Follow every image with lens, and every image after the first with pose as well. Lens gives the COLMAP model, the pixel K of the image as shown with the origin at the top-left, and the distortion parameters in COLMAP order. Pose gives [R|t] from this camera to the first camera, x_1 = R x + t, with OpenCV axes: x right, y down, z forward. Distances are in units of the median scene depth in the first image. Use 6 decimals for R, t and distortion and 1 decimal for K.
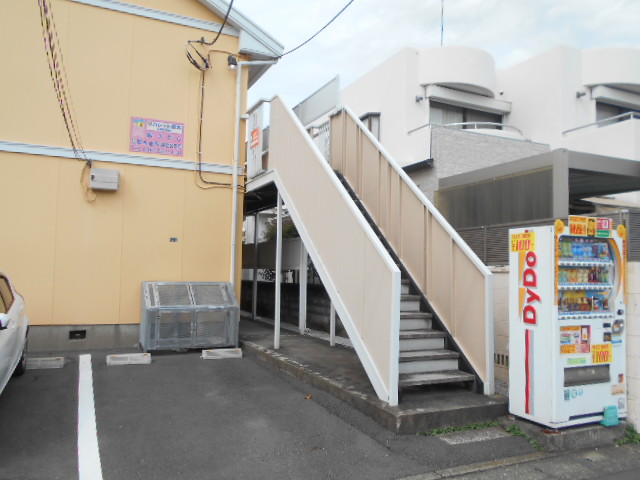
lens RADIAL K [[508.7, 0, 320.0], [0, 508.7, 240.0], [0, 0, 1]] dist [-0.062477, 0.110935]
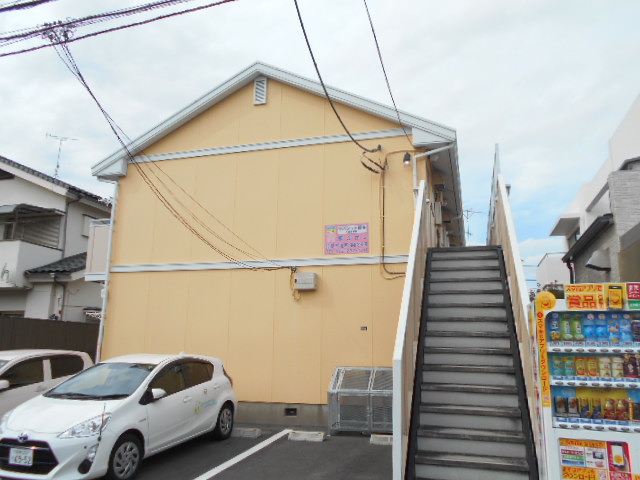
lens RADIAL K [[508.7, 0, 320.0], [0, 508.7, 240.0], [0, 0, 1]] dist [-0.062477, 0.110935]
pose [[0.743098, -0.151886, -0.651717, 0.426448], [0.045224, 0.983073, -0.177545, 0.001937], [0.667652, 0.102460, 0.737389, 0.114511]]
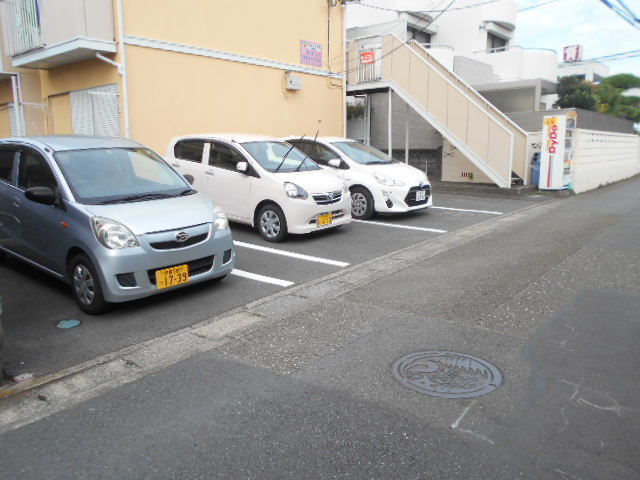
lens RADIAL K [[508.7, 0, 320.0], [0, 508.7, 240.0], [0, 0, 1]] dist [-0.062477, 0.110935]
pose [[0.906770, -0.105588, 0.408190, -1.086967], [0.008947, 0.972735, 0.231745, -0.008376], [-0.421530, -0.206488, 0.882992, -0.548184]]
